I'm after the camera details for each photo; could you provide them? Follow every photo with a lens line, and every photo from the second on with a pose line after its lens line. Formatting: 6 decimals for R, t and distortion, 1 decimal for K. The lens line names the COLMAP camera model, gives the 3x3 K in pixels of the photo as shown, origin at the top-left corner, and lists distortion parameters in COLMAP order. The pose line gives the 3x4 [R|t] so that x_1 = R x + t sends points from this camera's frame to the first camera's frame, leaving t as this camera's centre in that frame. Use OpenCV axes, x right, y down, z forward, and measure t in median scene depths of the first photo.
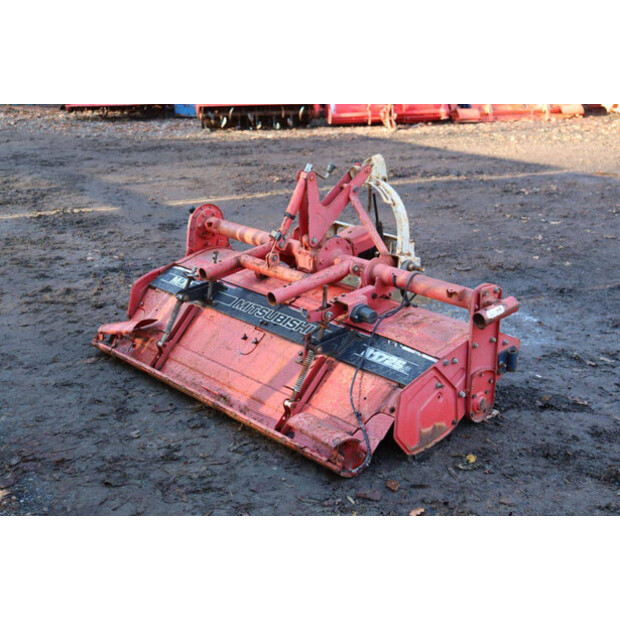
lens RADIAL K [[935.9, 0, 310.5], [0, 935.9, 312.9], [0, 0, 1]] dist [0.119494, 0.000000]
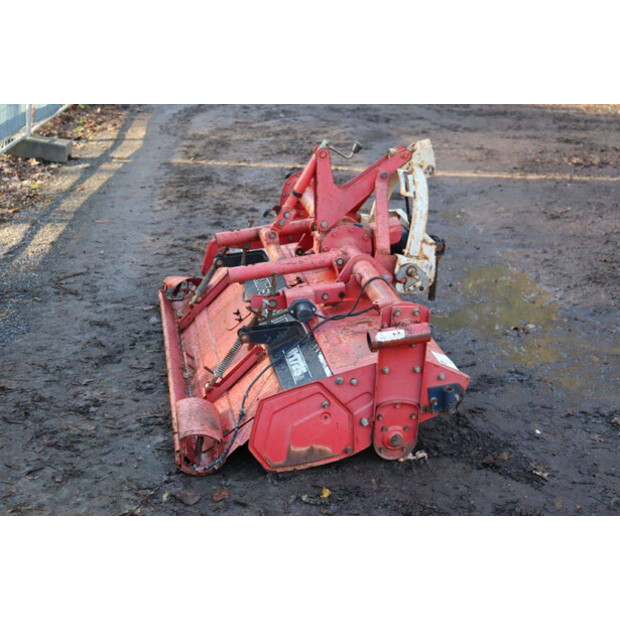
lens RADIAL K [[1004.5, 0, 309.5], [0, 1004.5, 309.8], [0, 0, 1]] dist [0.113922, 0.000000]
pose [[0.866153, 0.198478, -0.458677, 0.517488], [-0.187282, 0.979786, 0.070313, -0.070293], [0.463361, 0.025001, 0.885817, 0.148486]]
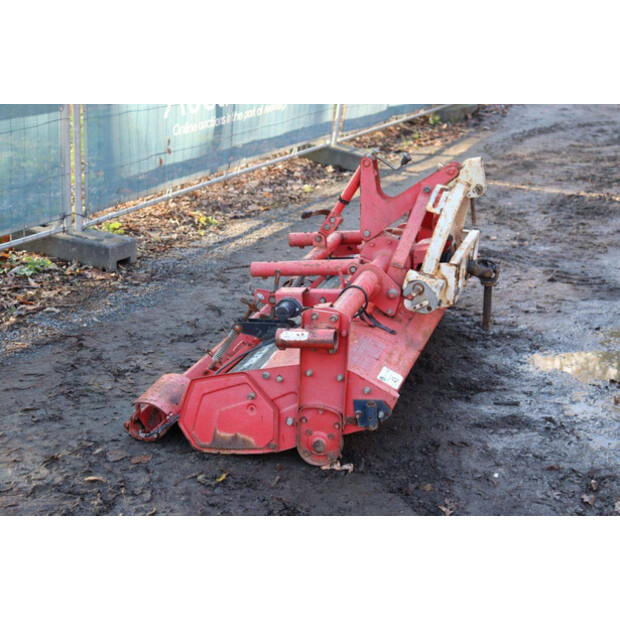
lens RADIAL K [[1062.3, 0, 309.3], [0, 1062.3, 308.4], [0, 0, 1]] dist [0.168034, 0.000000]
pose [[0.540335, 0.287630, -0.790763, 0.917715], [-0.289273, 0.945981, 0.146425, -0.162604], [0.790164, 0.149628, 0.594351, 0.402903]]
